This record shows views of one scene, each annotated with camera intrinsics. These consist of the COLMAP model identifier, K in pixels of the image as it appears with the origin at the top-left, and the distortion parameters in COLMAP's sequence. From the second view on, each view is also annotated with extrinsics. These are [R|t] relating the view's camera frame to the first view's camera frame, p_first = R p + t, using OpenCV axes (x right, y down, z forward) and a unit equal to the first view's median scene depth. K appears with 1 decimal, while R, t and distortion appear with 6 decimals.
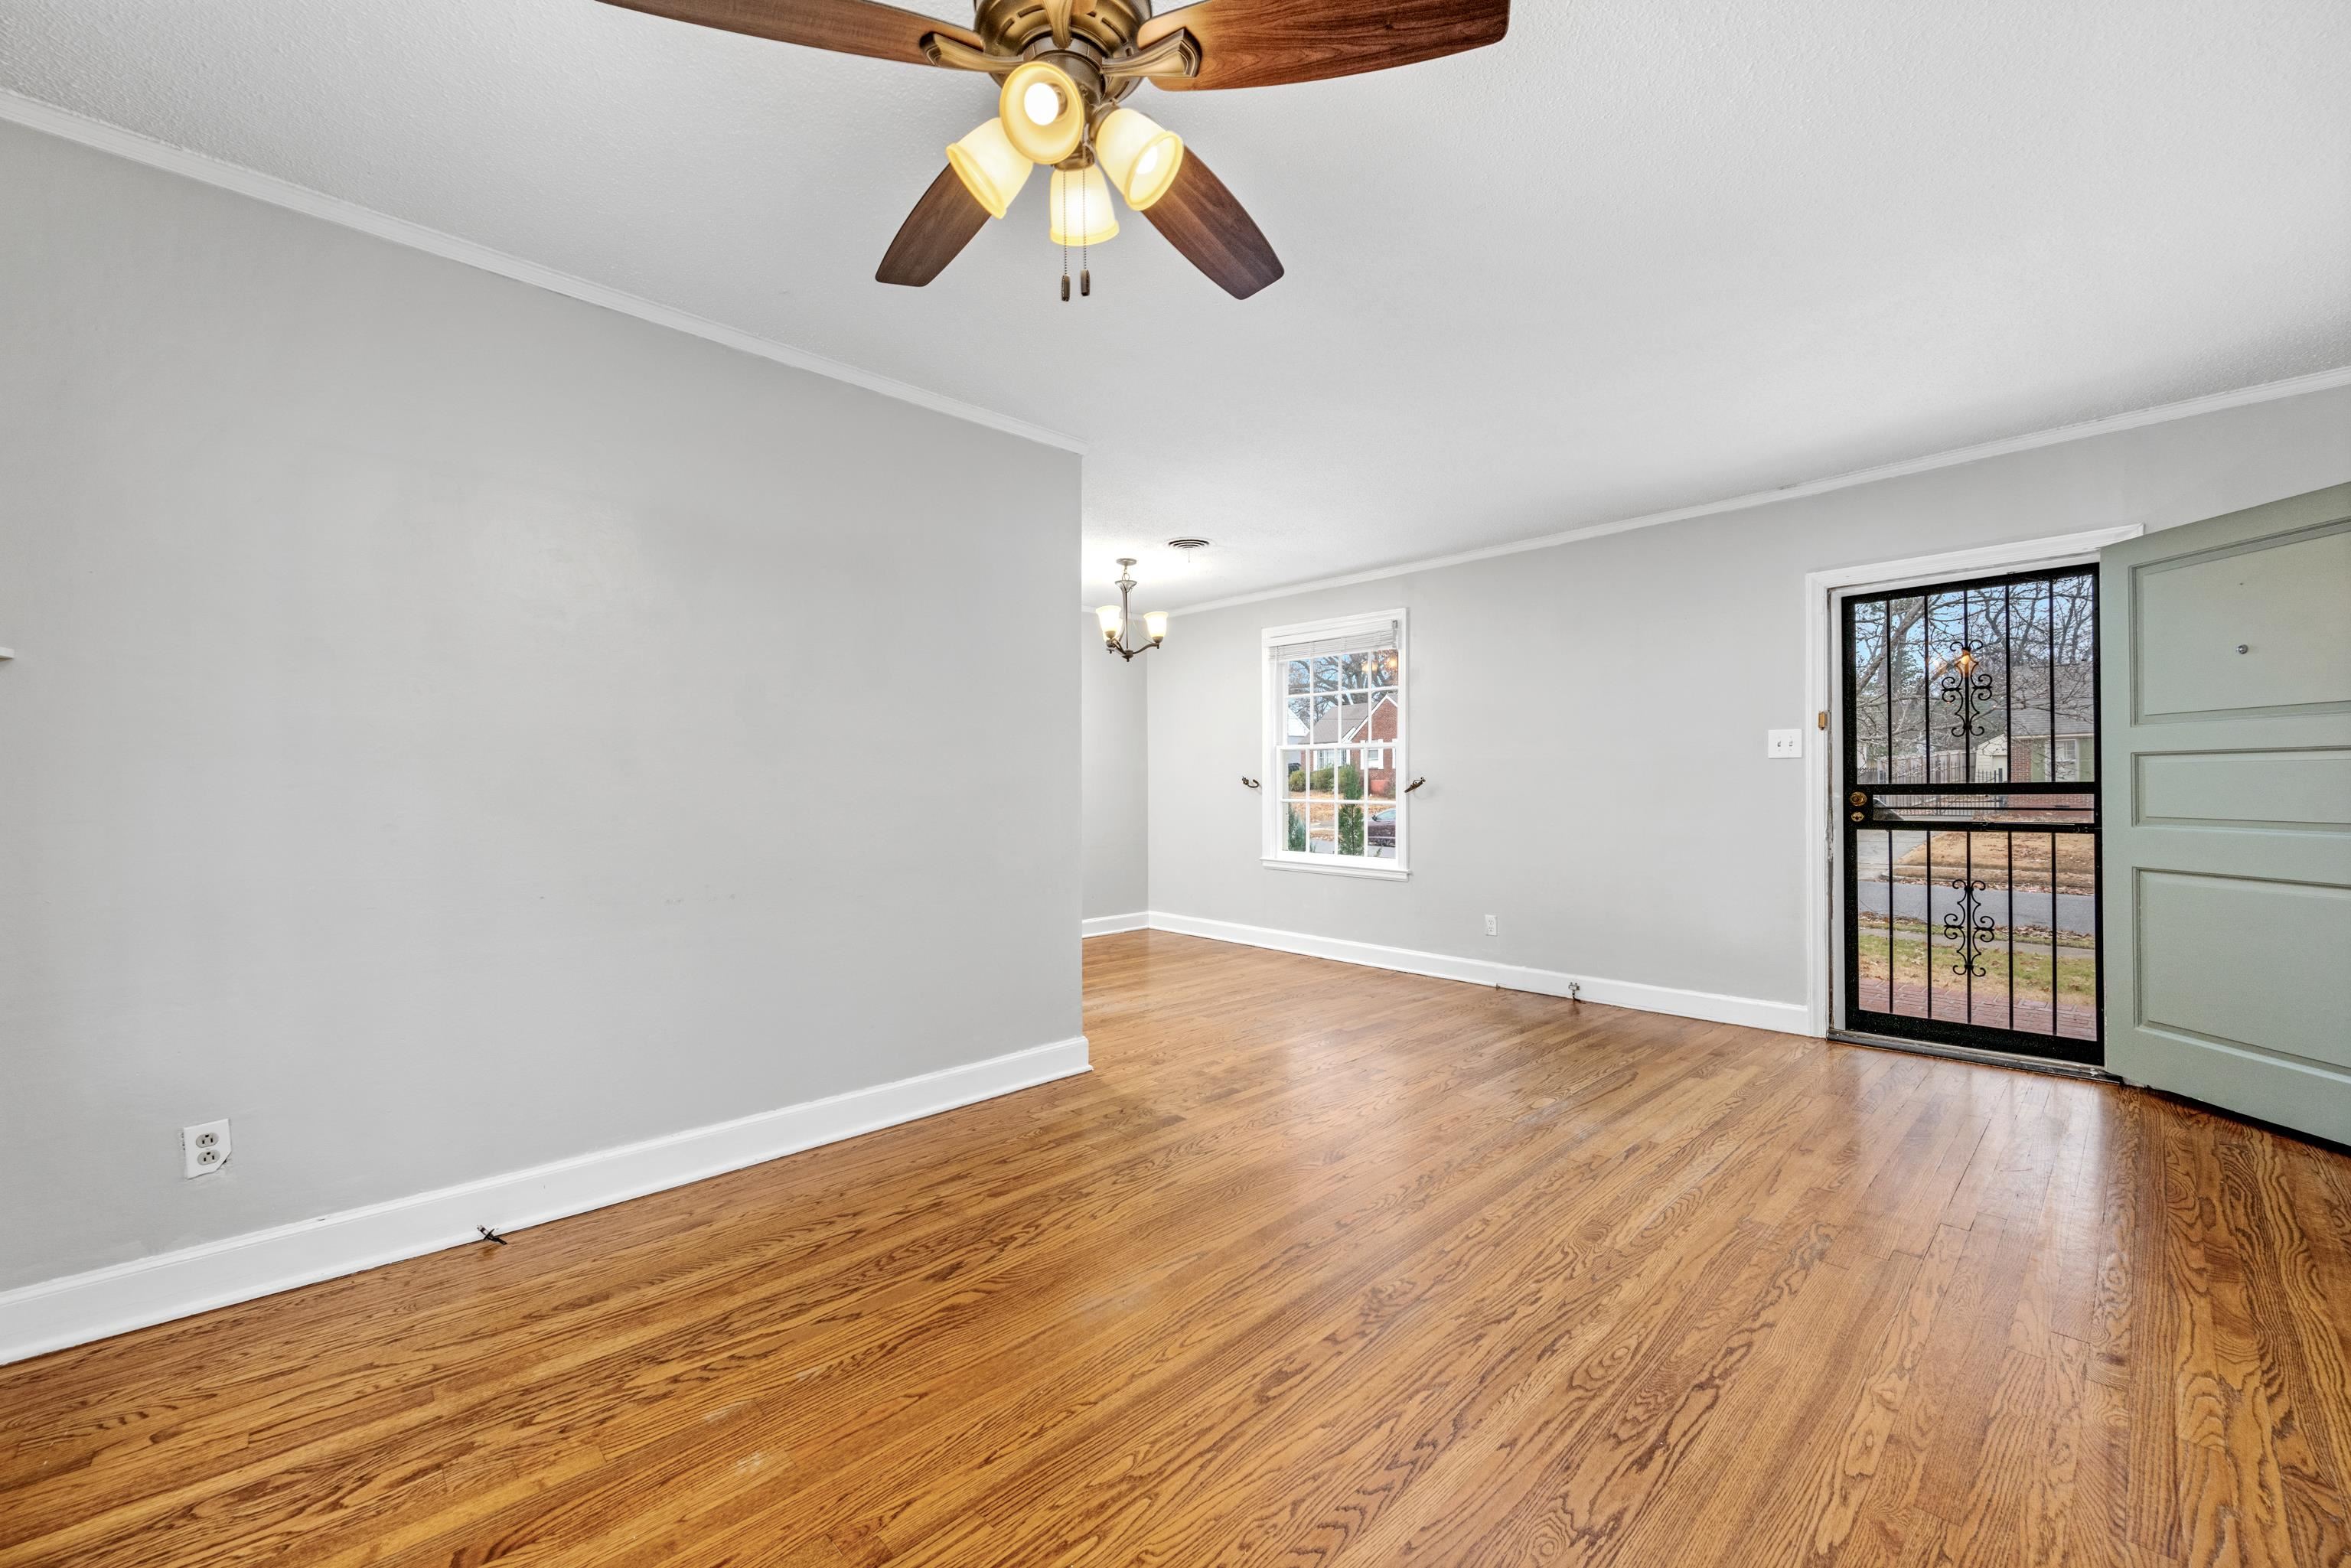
lens RADIAL K [[927.3, 0, 1172.8], [0, 927.3, 787.5], [0, 0, 1]] dist [-0.004283, 0.000867]
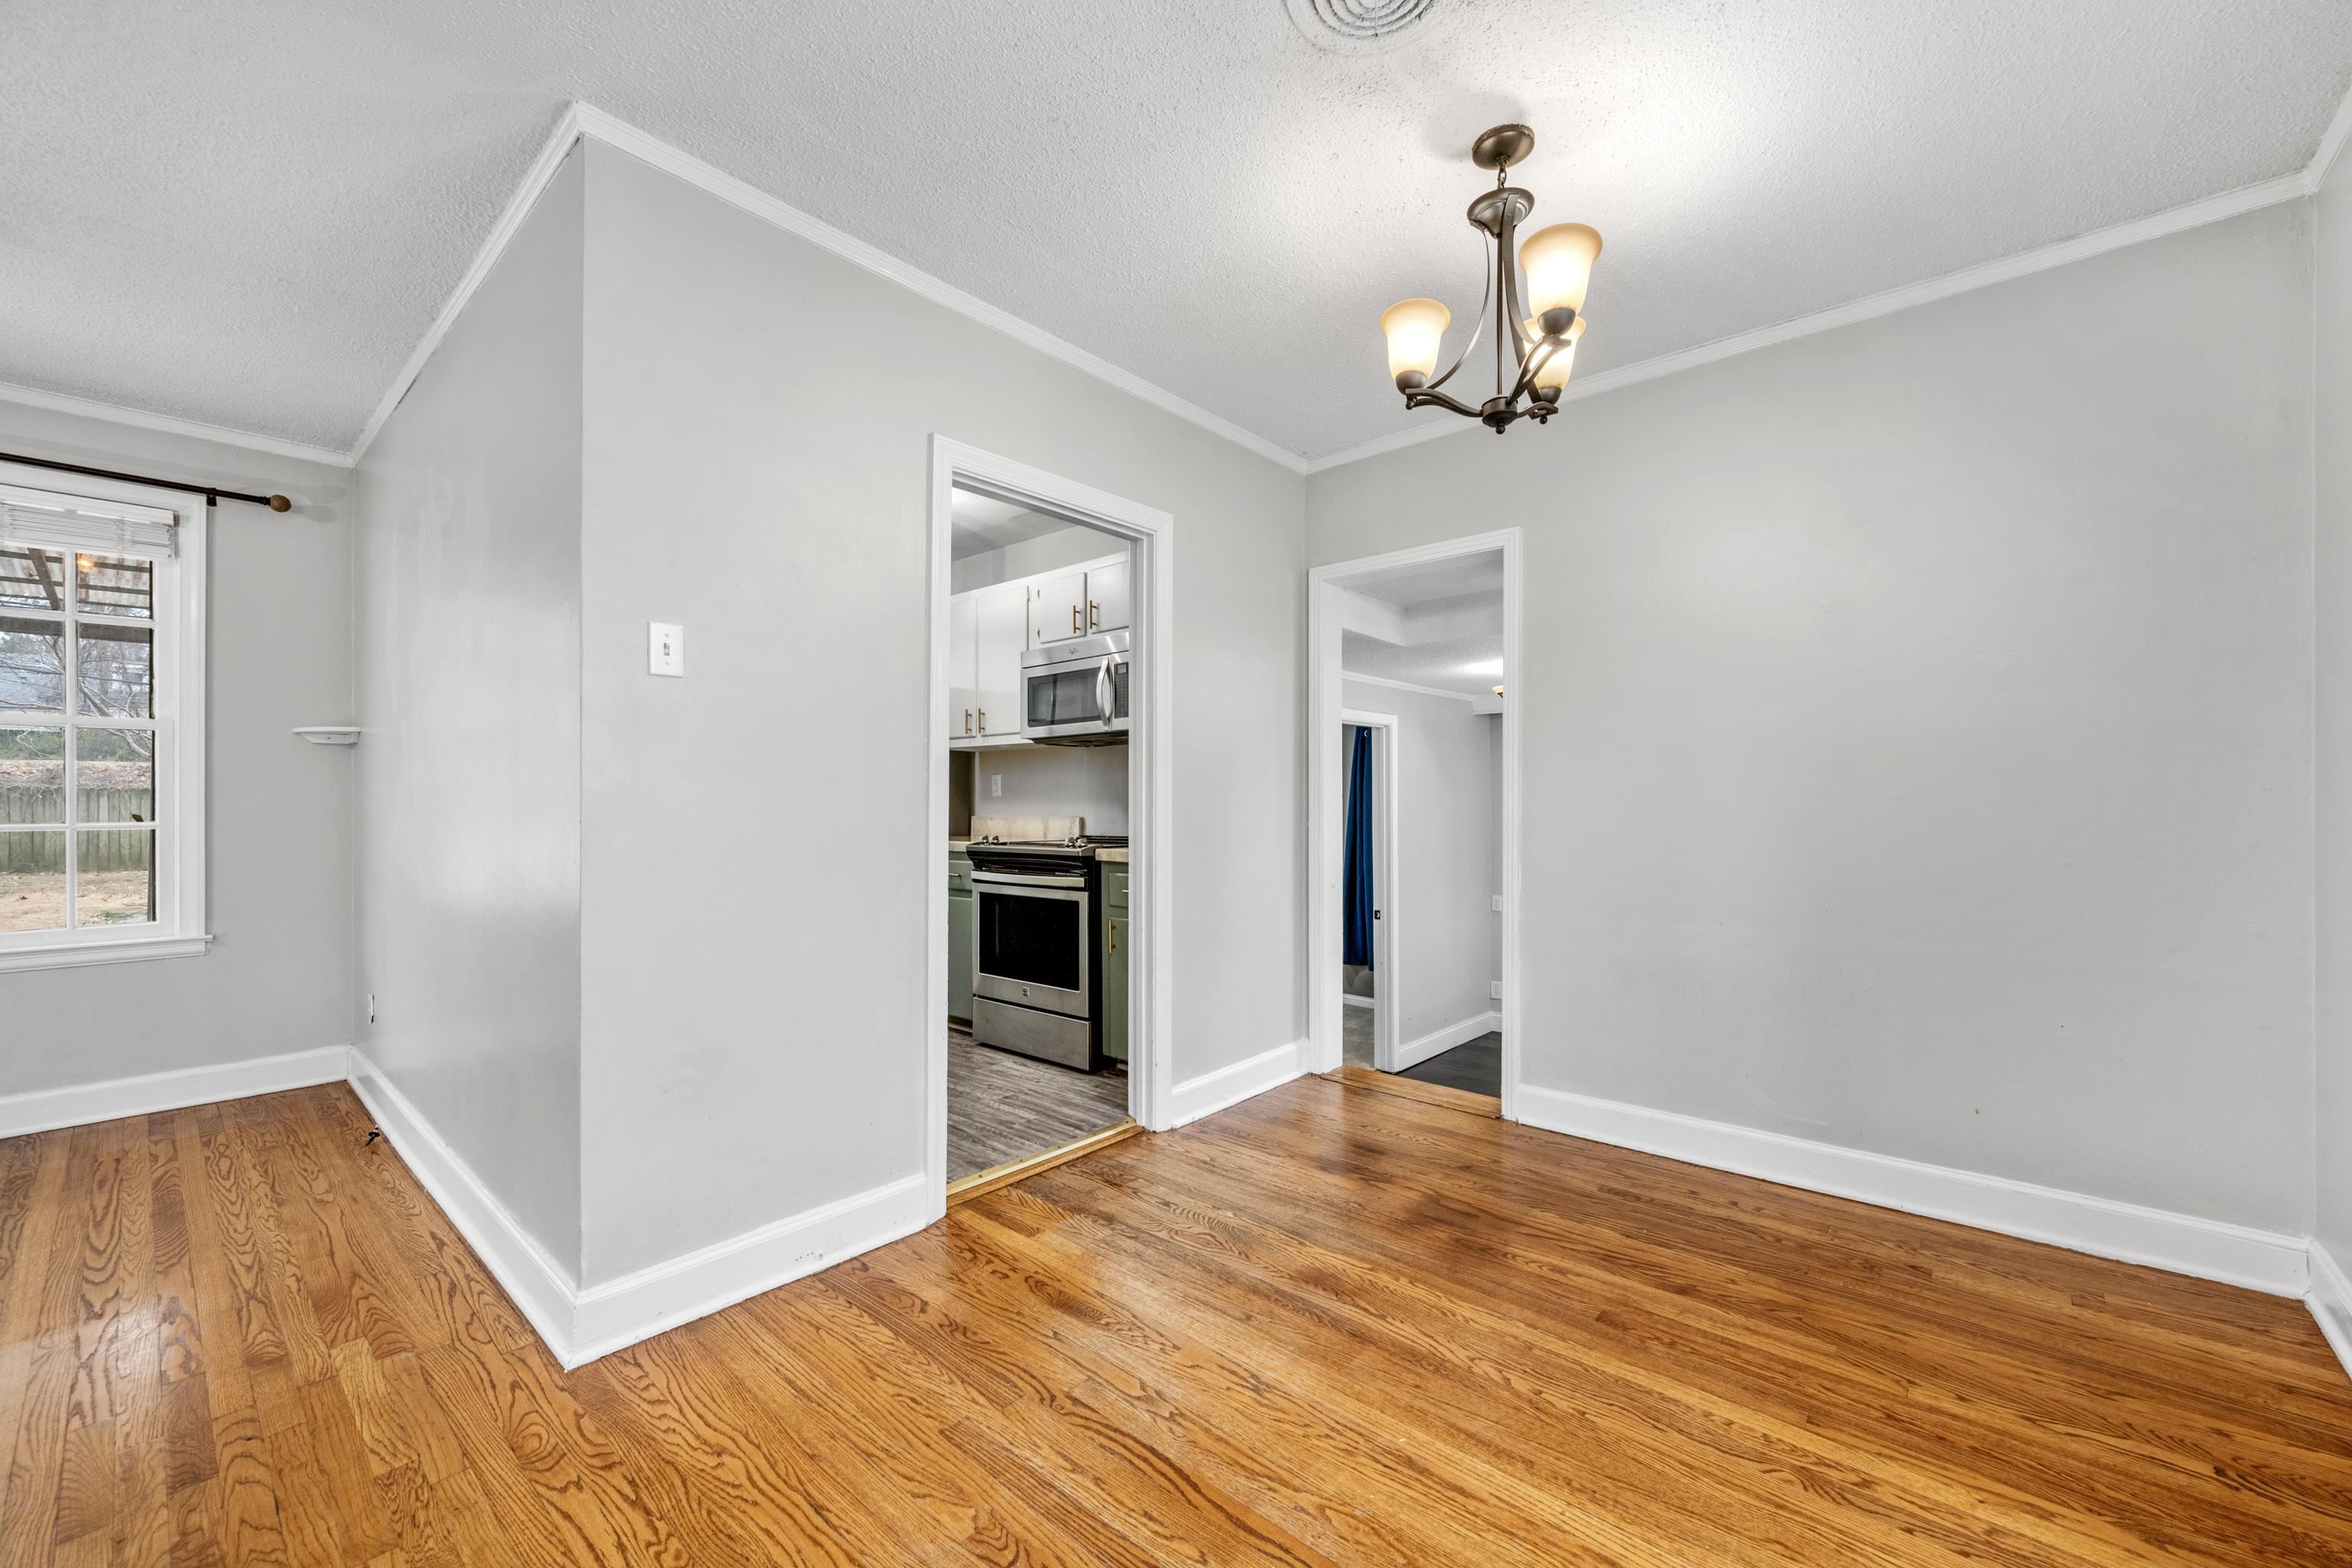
lens RADIAL K [[927.7, 0, 1172.8], [0, 927.7, 798.1], [0, 0, 1]] dist [-0.004283, 0.000867]
pose [[0.094876, 0.004883, -0.995477, 0.475829], [0.001359, 0.999986, 0.005035, -0.001588], [0.995488, -0.001830, 0.094868, 1.406699]]
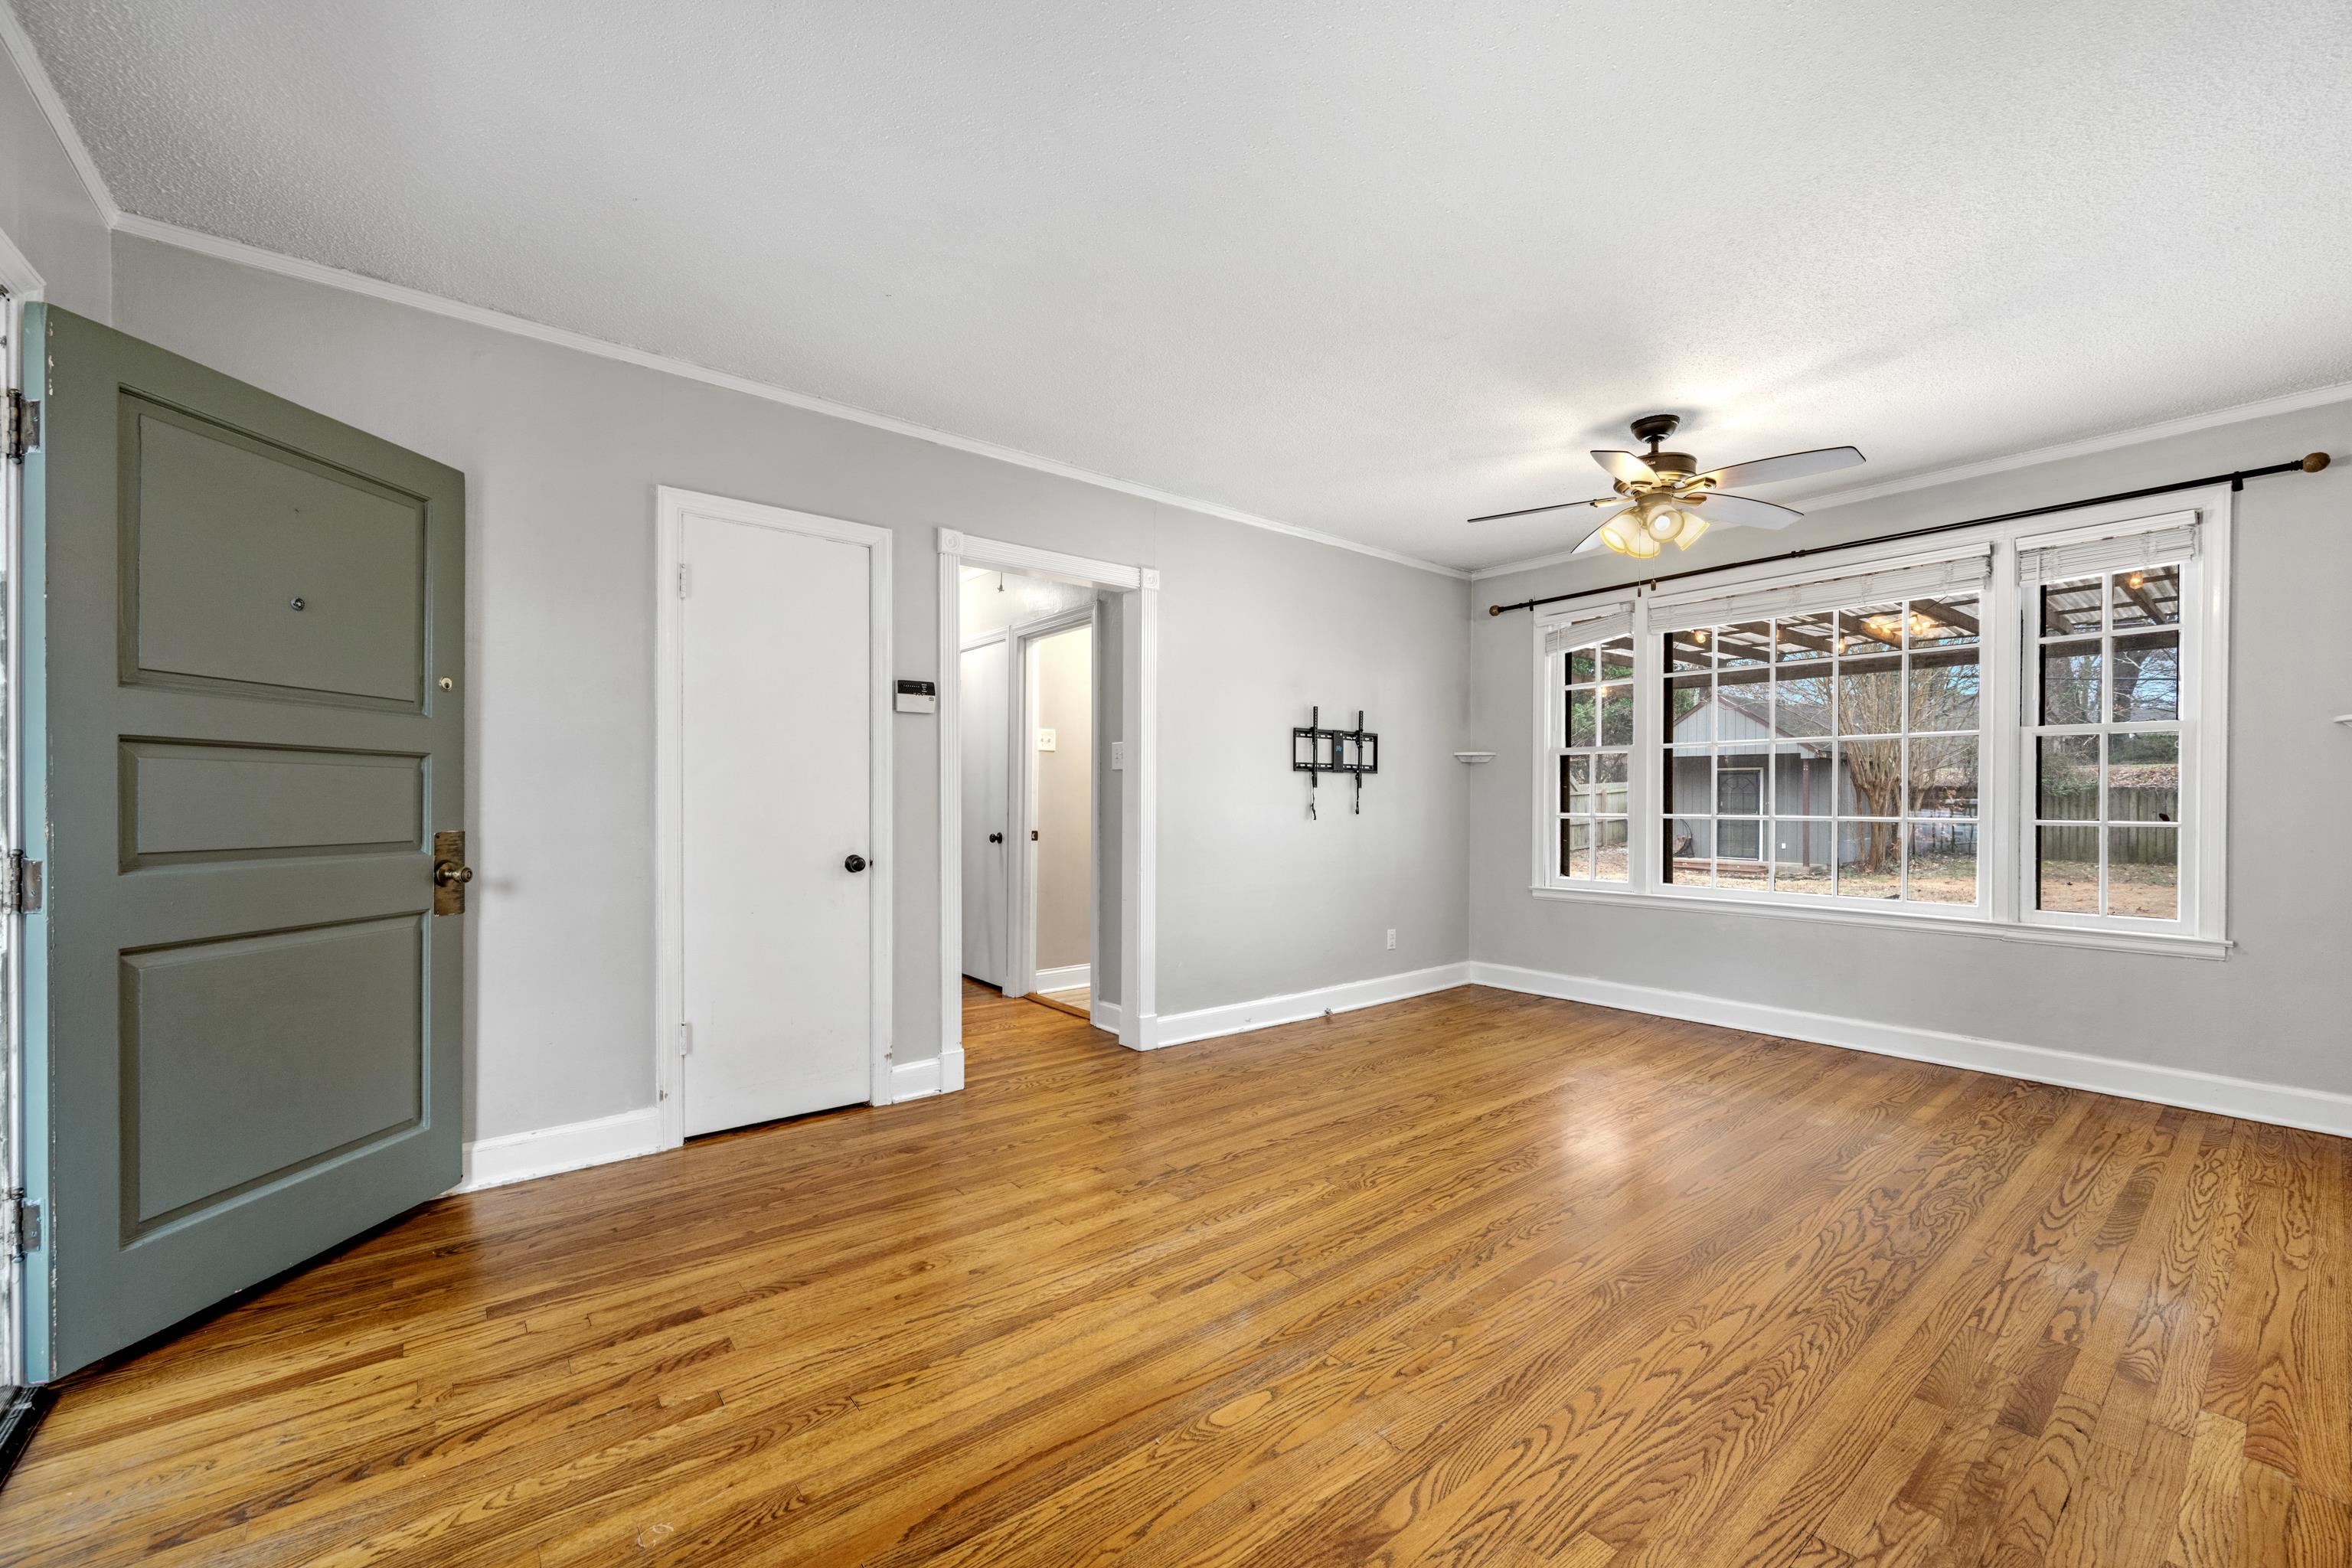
lens RADIAL K [[927.7, 0, 1203.6], [0, 927.7, 803.1], [0, 0, 1]] dist [-0.004283, 0.000867]
pose [[-0.998124, 0.002163, 0.061194, 0.381115], [0.002424, 0.999988, 0.004190, 0.000882], [-0.061184, 0.004331, -0.998117, 1.485544]]
